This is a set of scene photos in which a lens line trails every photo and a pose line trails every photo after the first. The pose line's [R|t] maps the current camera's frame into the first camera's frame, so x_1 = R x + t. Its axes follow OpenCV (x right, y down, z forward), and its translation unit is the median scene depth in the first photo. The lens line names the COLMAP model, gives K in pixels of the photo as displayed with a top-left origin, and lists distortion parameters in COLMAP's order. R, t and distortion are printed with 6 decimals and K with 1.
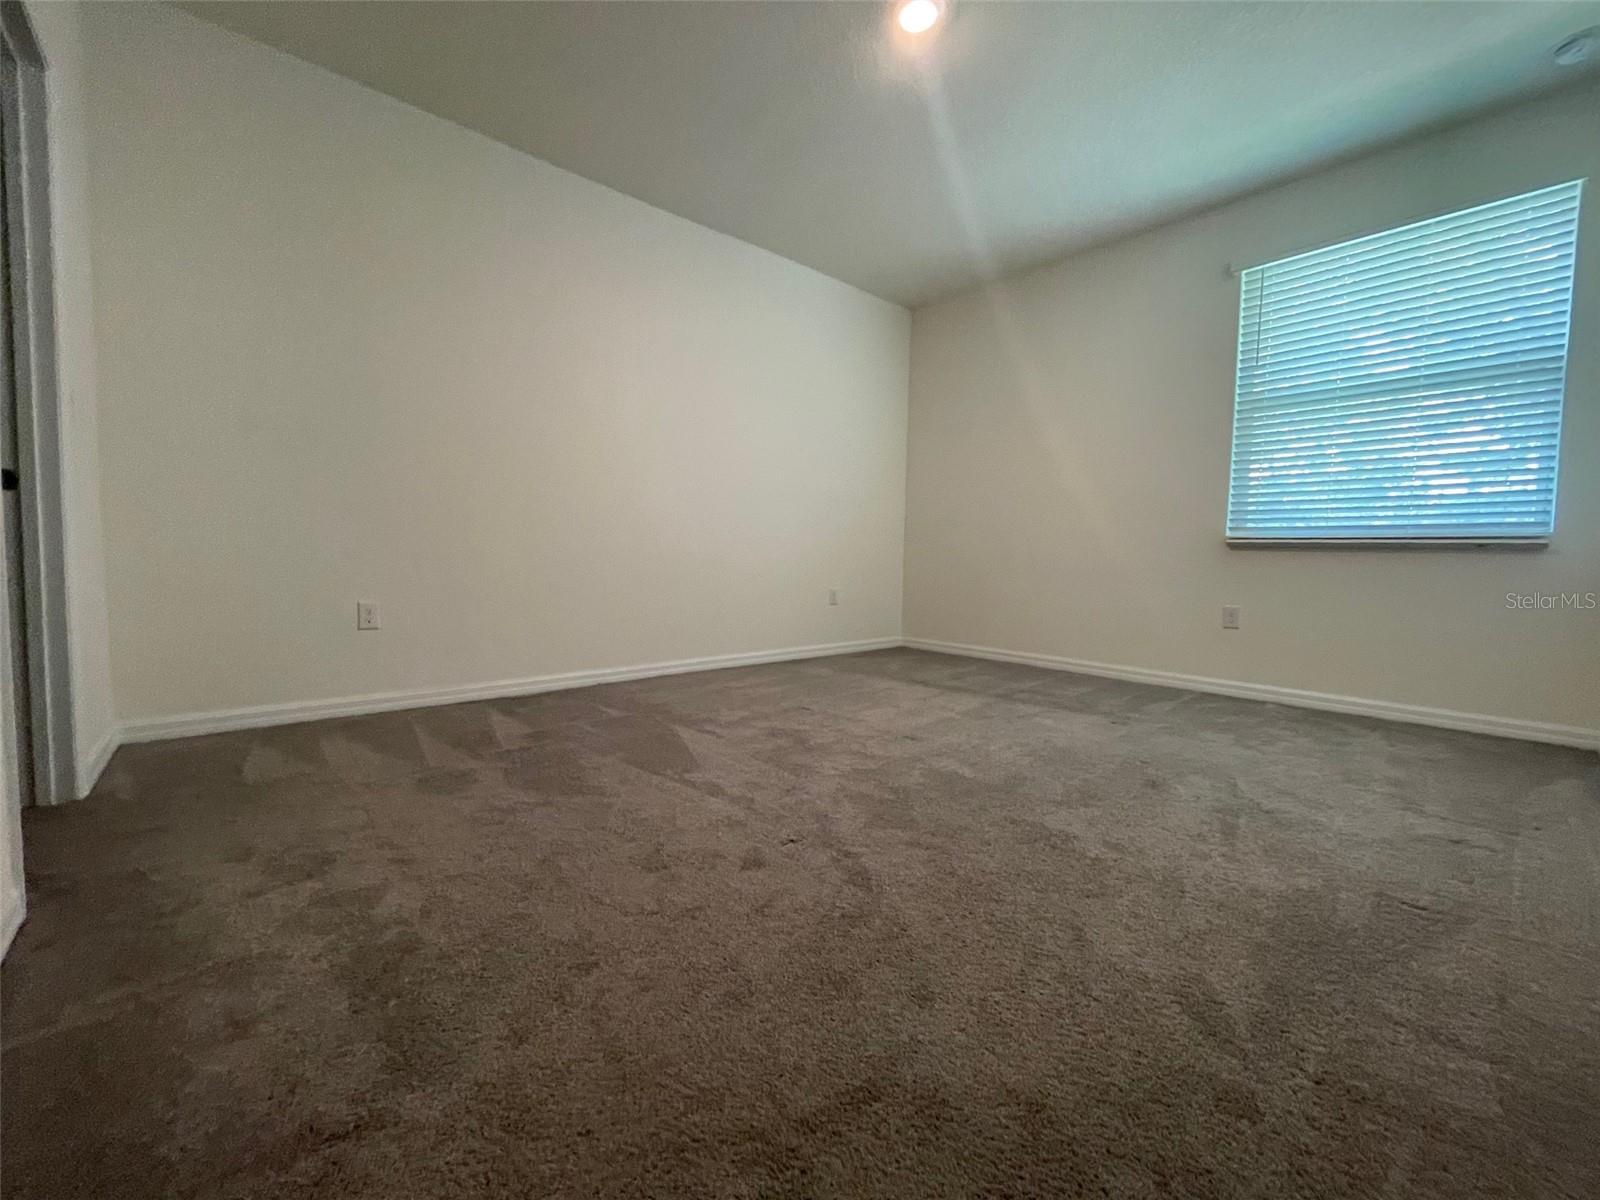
lens RADIAL K [[650.1, 0, 800.0], [0, 650.1, 600.0], [0, 0, 1]] dist [0.000415, -0.000763]
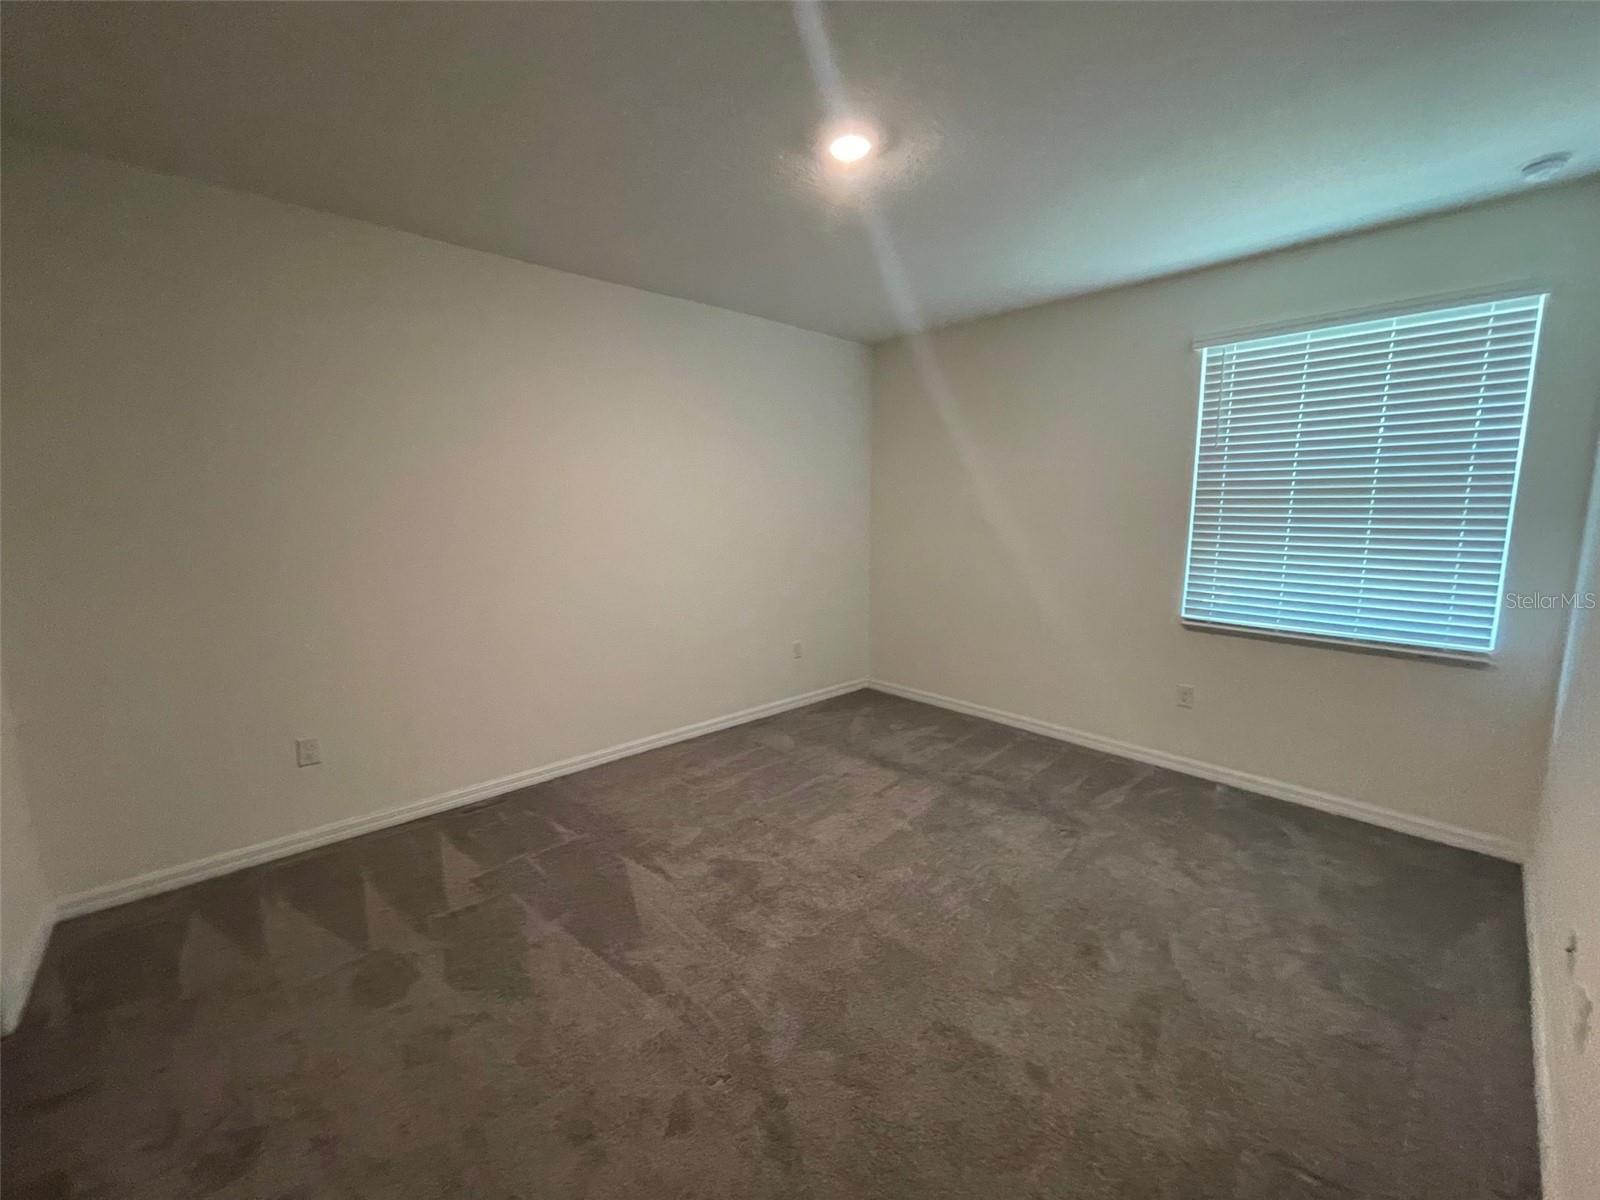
lens RADIAL K [[647.6, 0, 800.0], [0, 647.6, 600.0], [0, 0, 1]] dist [-0.003062, -0.000369]
pose [[0.999565, -0.022689, 0.018838, 0.076714], [0.021115, 0.996575, 0.079958, -0.319369], [-0.020587, -0.079525, 0.996620, 0.036152]]
